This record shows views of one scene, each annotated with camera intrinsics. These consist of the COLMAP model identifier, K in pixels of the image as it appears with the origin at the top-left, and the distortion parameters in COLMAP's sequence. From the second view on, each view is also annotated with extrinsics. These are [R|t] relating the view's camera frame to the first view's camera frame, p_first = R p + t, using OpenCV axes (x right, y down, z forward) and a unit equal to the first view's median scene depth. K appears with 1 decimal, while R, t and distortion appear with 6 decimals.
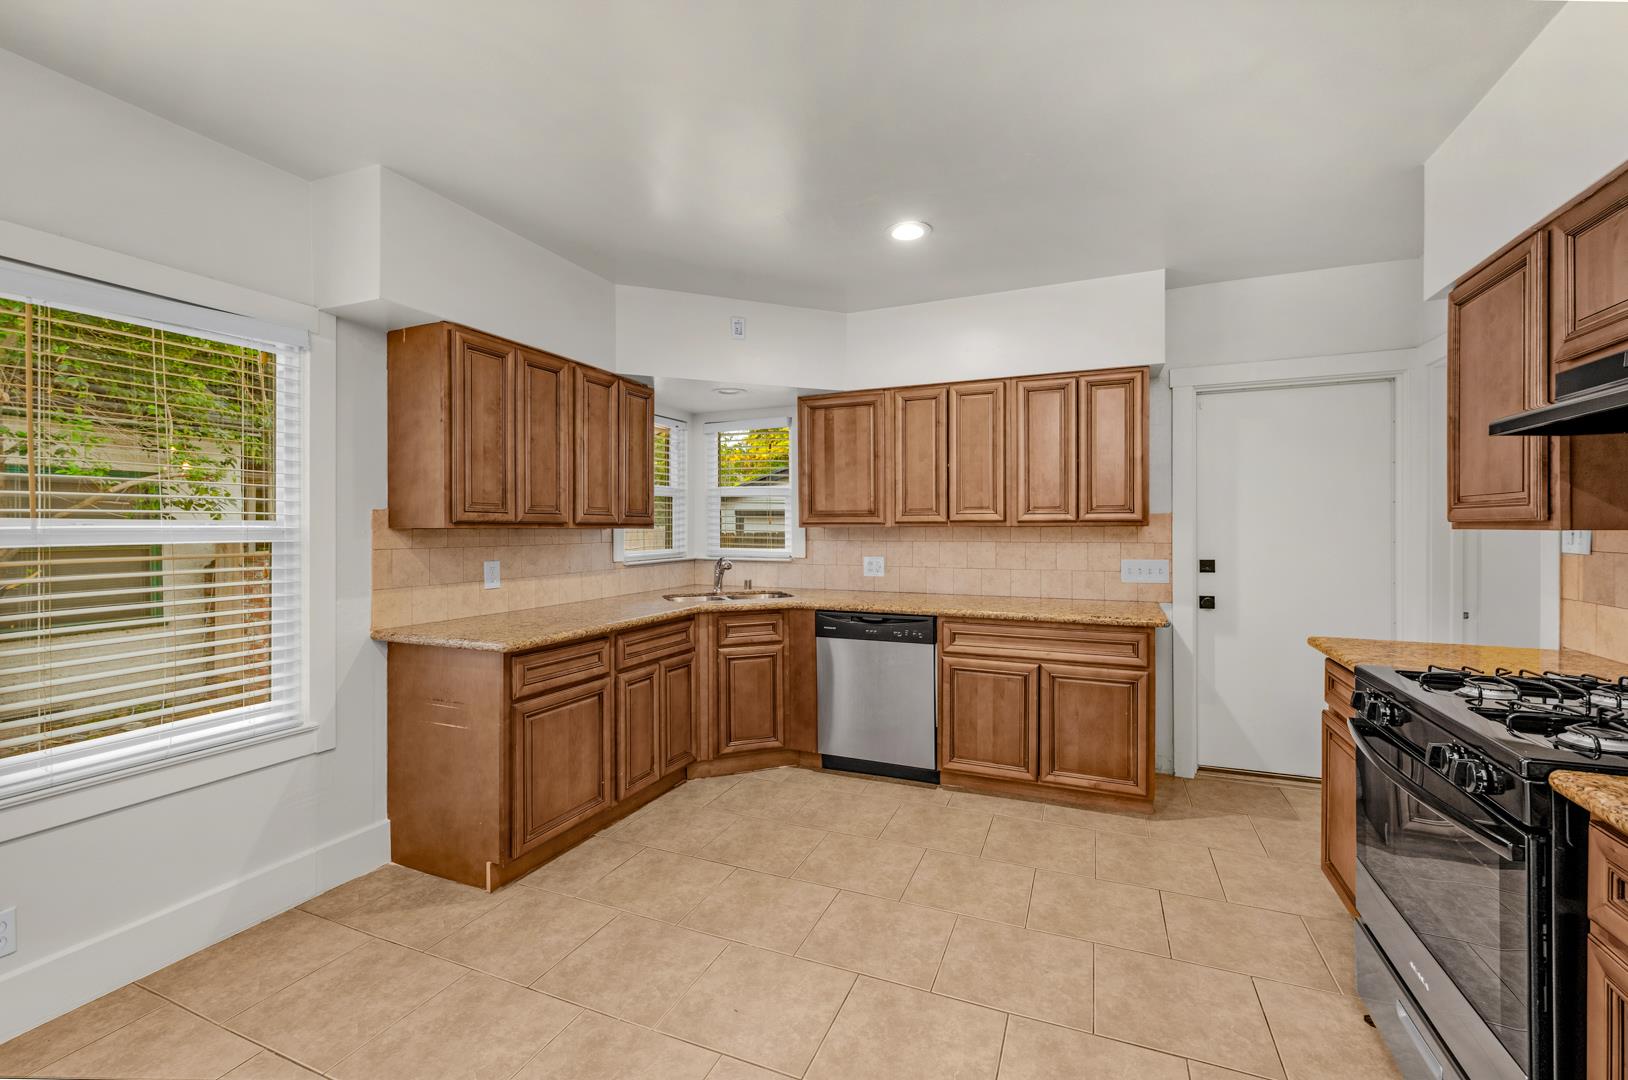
lens RADIAL K [[683.7, 0, 811.4], [0, 683.7, 523.0], [0, 0, 1]] dist [0.001203, 0.000273]
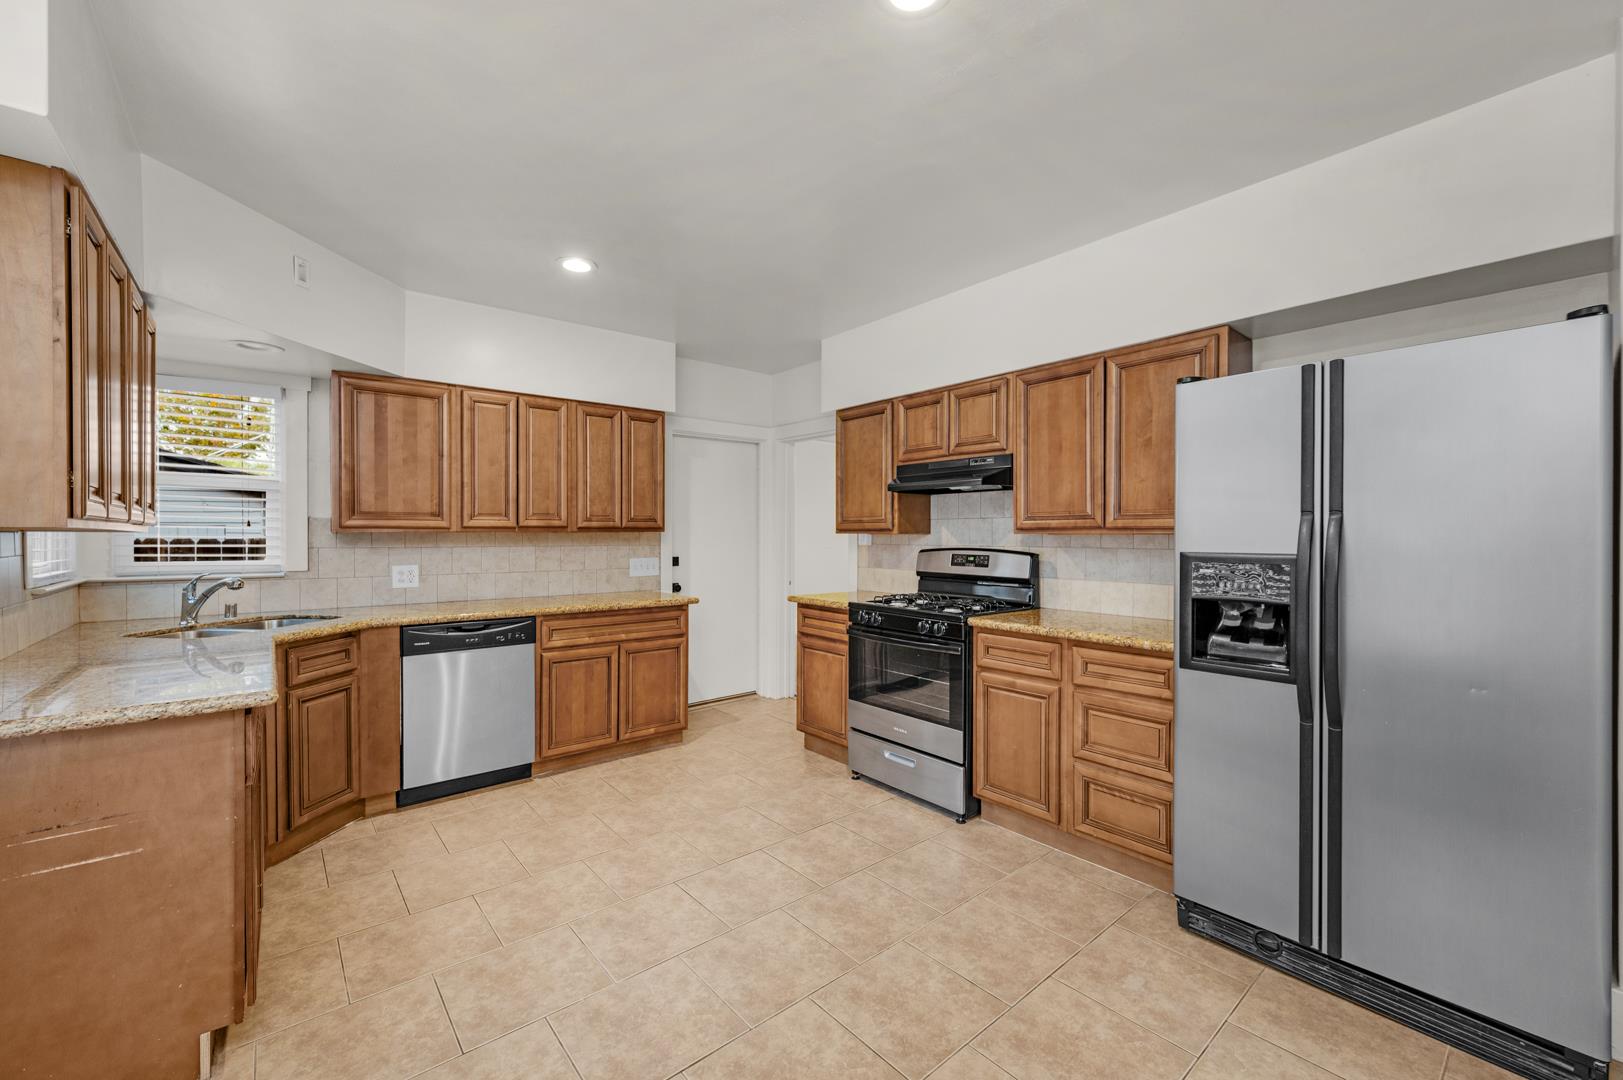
lens RADIAL K [[644.9, 0, 922.1], [0, 644.9, 532.7], [0, 0, 1]] dist [-0.000391, -0.000094]
pose [[0.356163, 0.003437, 0.934417, -0.550394], [-0.004346, 0.999989, -0.002022, 0.006923], [-0.934414, -0.003341, 0.356174, 0.090708]]
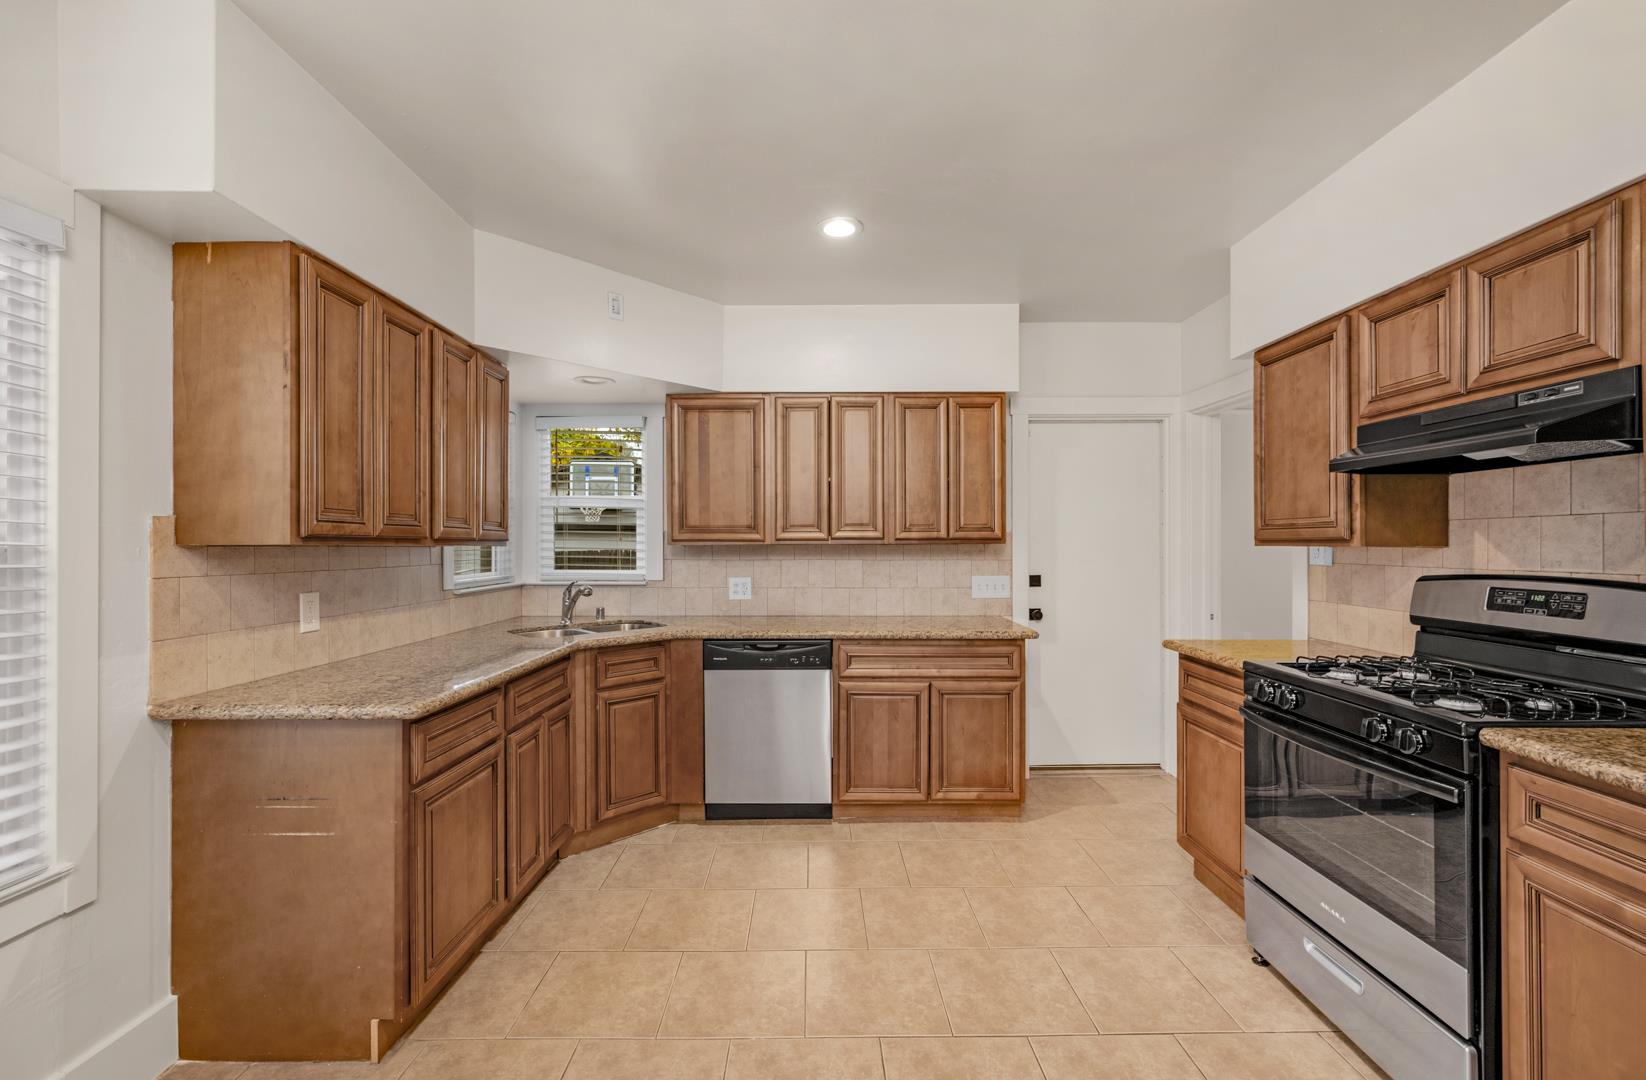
lens RADIAL K [[732.6, 0, 822.1], [0, 732.6, 534.2], [0, 0, 1]] dist [-0.001454, 0.000345]
pose [[0.915747, 0.006560, 0.401702, -0.242251], [-0.002526, 0.999941, -0.010573, 0.002505], [-0.401748, 0.008668, 0.915709, 0.084665]]
